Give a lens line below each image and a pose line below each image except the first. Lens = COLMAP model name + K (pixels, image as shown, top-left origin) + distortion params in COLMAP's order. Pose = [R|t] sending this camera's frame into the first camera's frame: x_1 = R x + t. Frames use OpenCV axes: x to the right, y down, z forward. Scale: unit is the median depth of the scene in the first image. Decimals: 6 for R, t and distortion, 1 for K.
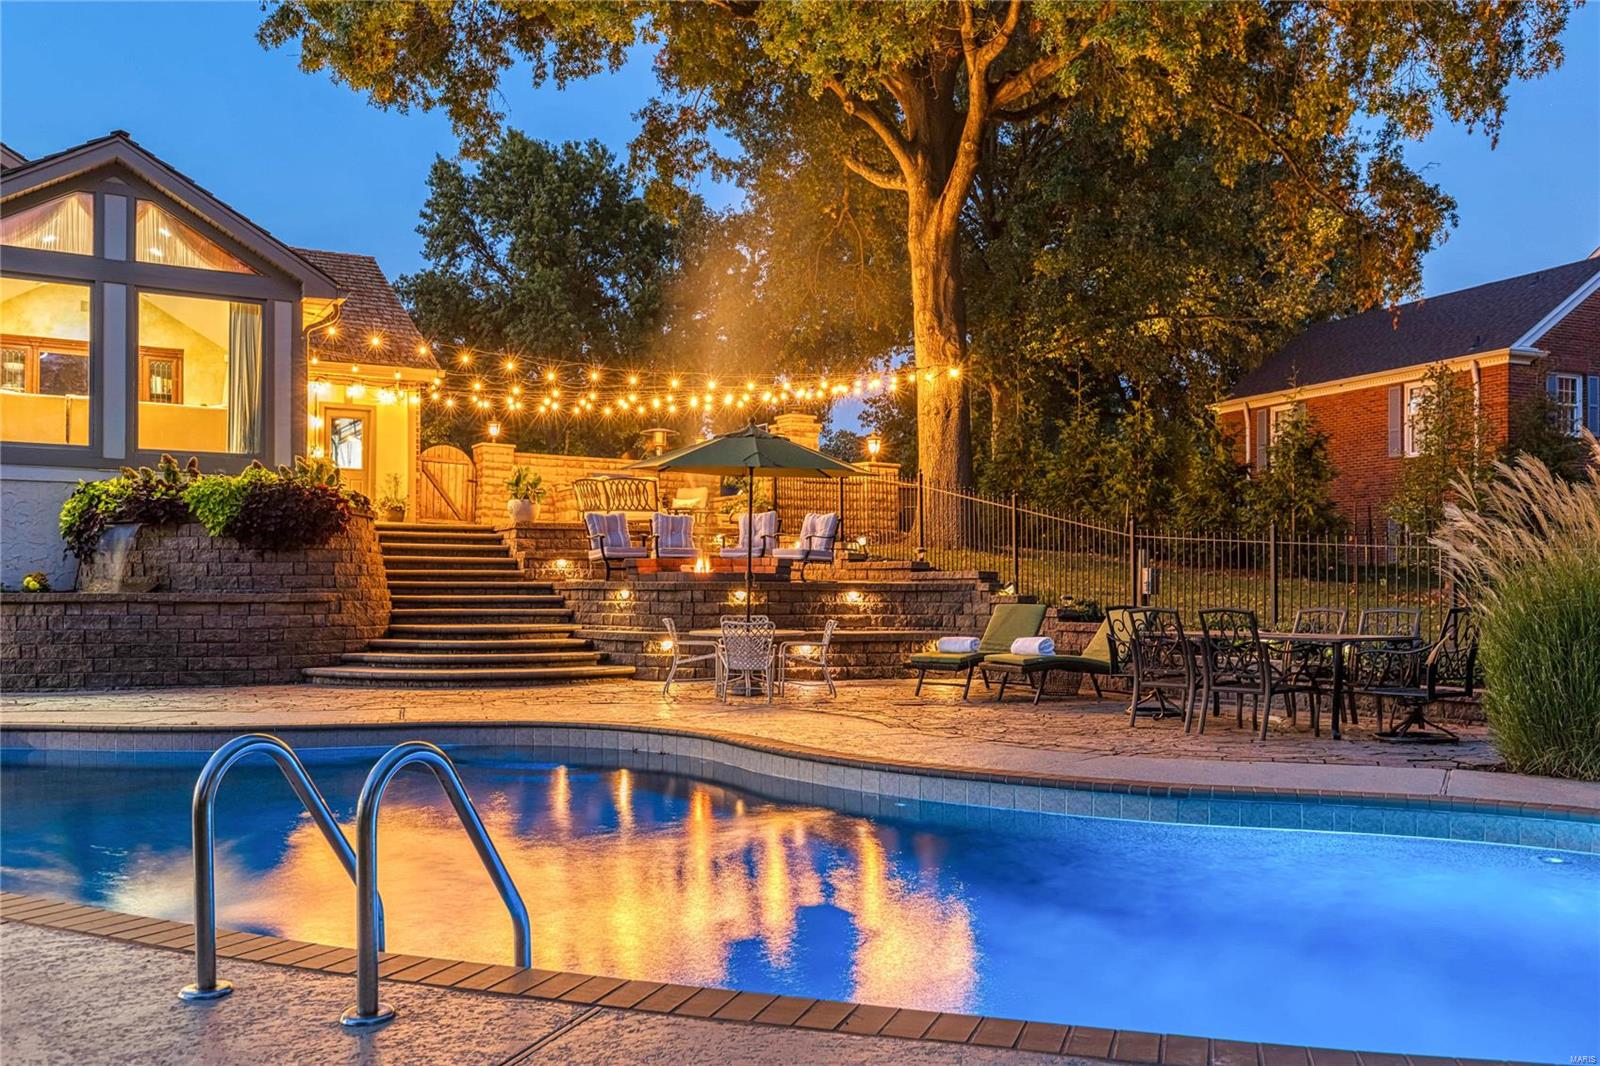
lens RADIAL K [[1338.9, 0, 801.3], [0, 1338.9, 572.9], [0, 0, 1]] dist [0.046678, -0.000237]
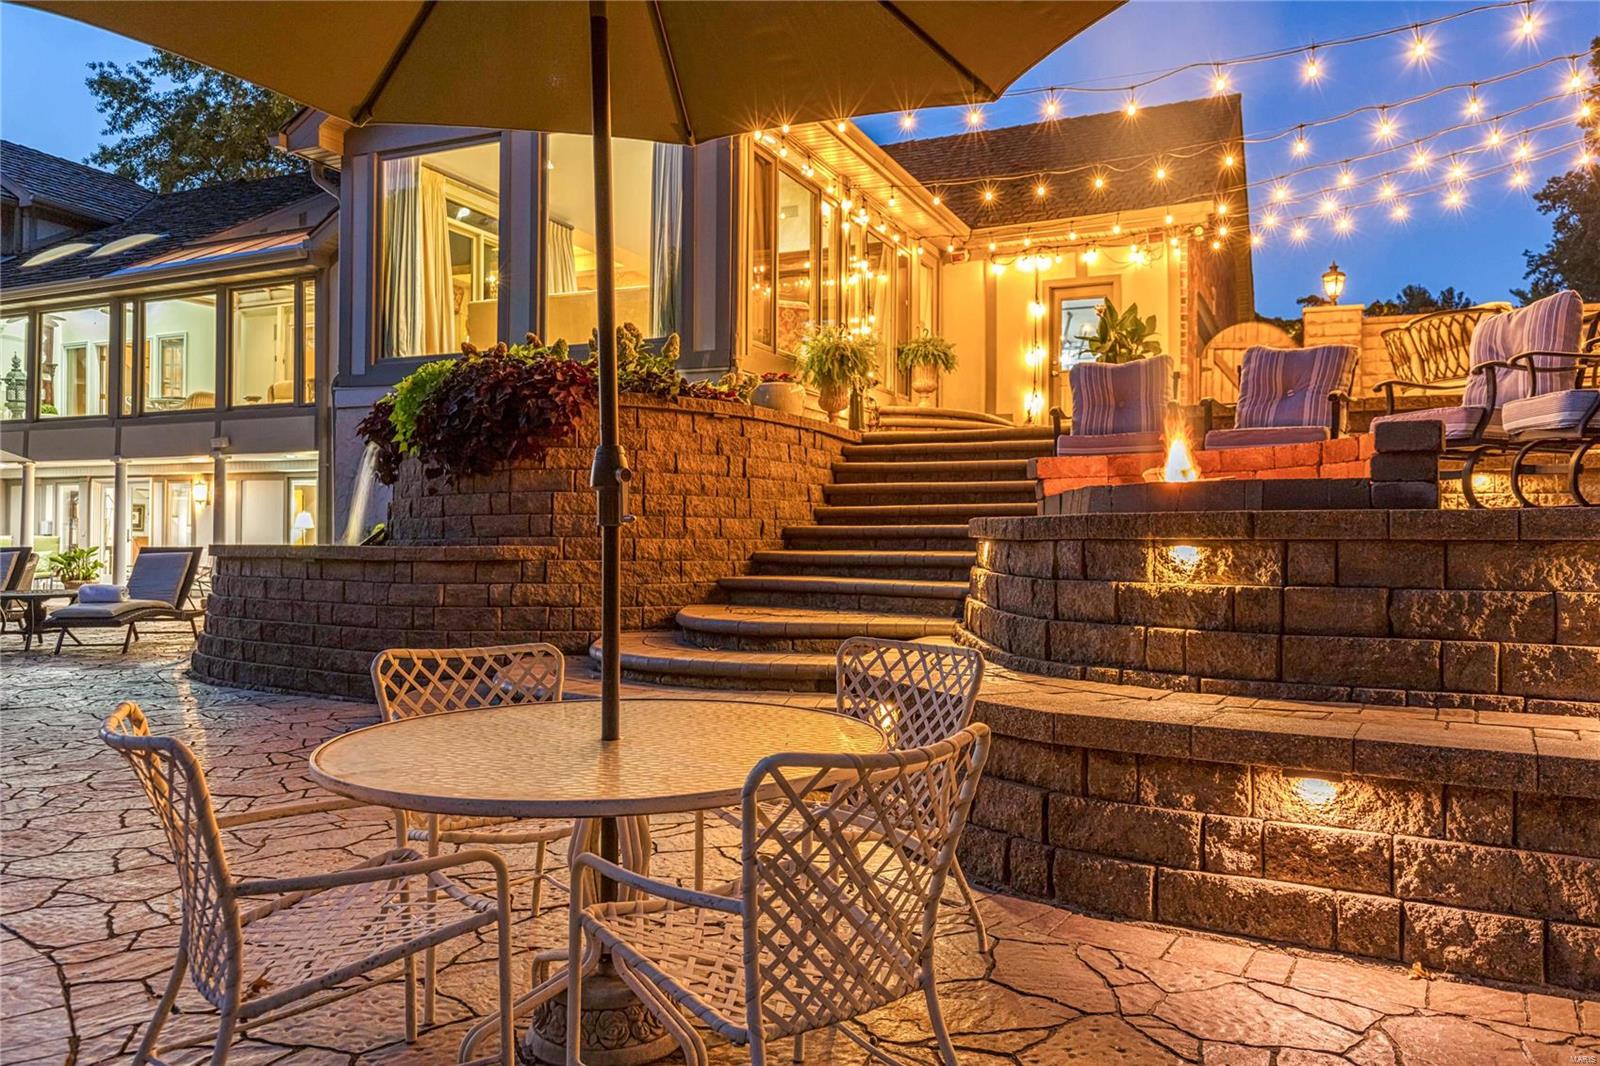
lens RADIAL K [[1165.6, 0, 800.0], [0, 1165.6, 533.0], [0, 0, 1]] dist [-0.001832, -0.001036]
pose [[0.588238, -0.006156, -0.808665, 0.102147], [0.009971, 0.999950, -0.000360, 0.010166], [0.808627, -0.007851, 0.588270, 0.753337]]
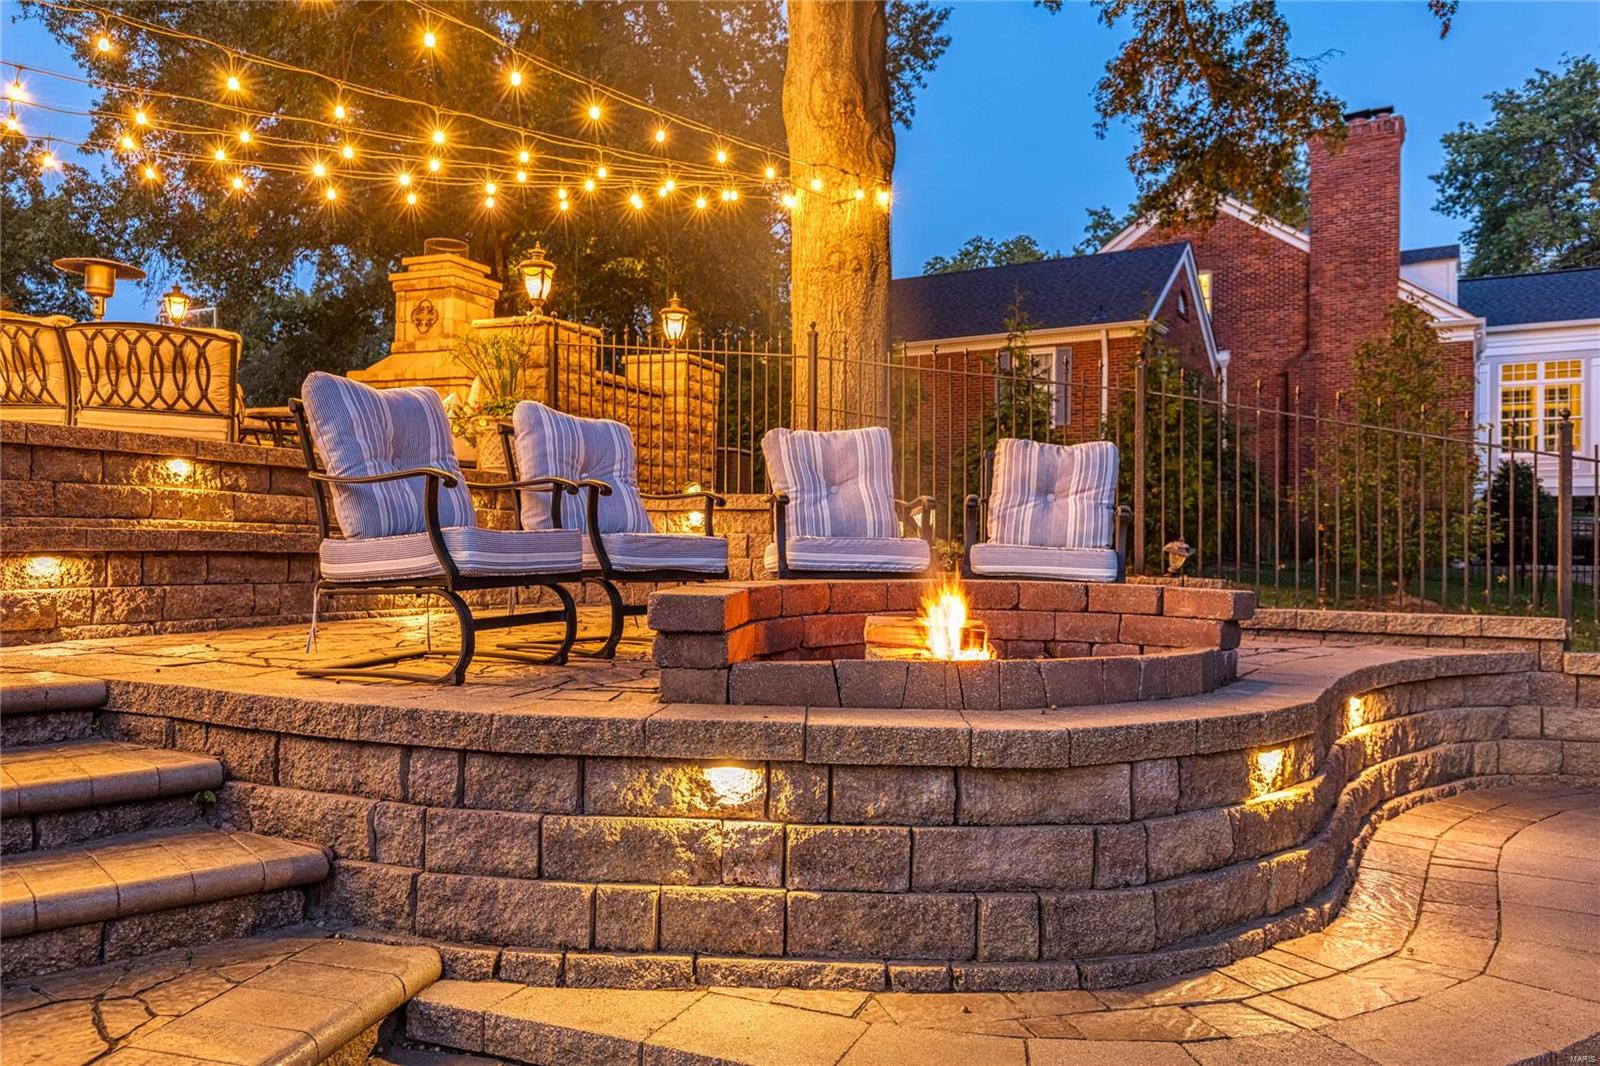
lens RADIAL K [[1141.4, 0, 800.0], [0, 1141.4, 533.0], [0, 0, 1]] dist [0.005732, 0.003102]
pose [[0.824663, 0.018219, 0.565330, -0.215497], [-0.021019, 0.999778, -0.001559, -0.020563], [-0.565233, -0.010597, 0.824863, 0.845412]]
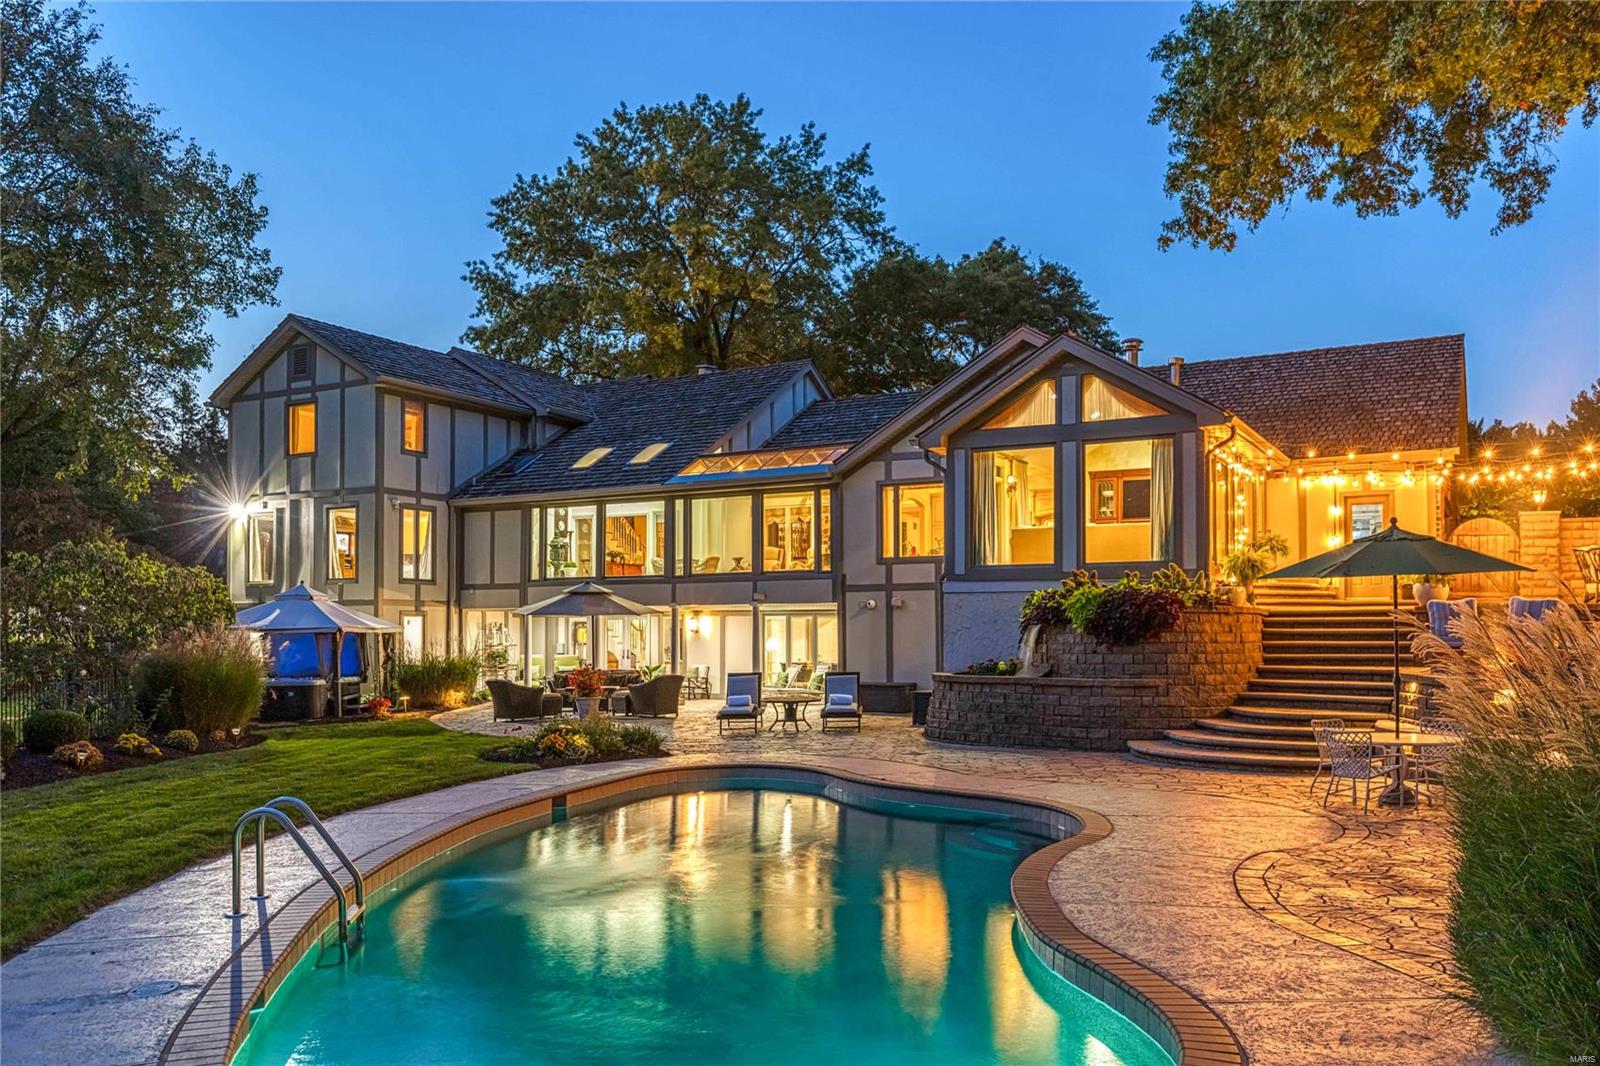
lens RADIAL K [[1254.7, 0, 802.8], [0, 1254.7, 611.4], [0, 0, 1]] dist [0.000314, -0.003517]
pose [[0.512398, -0.017863, -0.858562, 0.428508], [0.016410, 0.999805, -0.011008, -0.036547], [0.858591, -0.008449, 0.512591, 0.135025]]
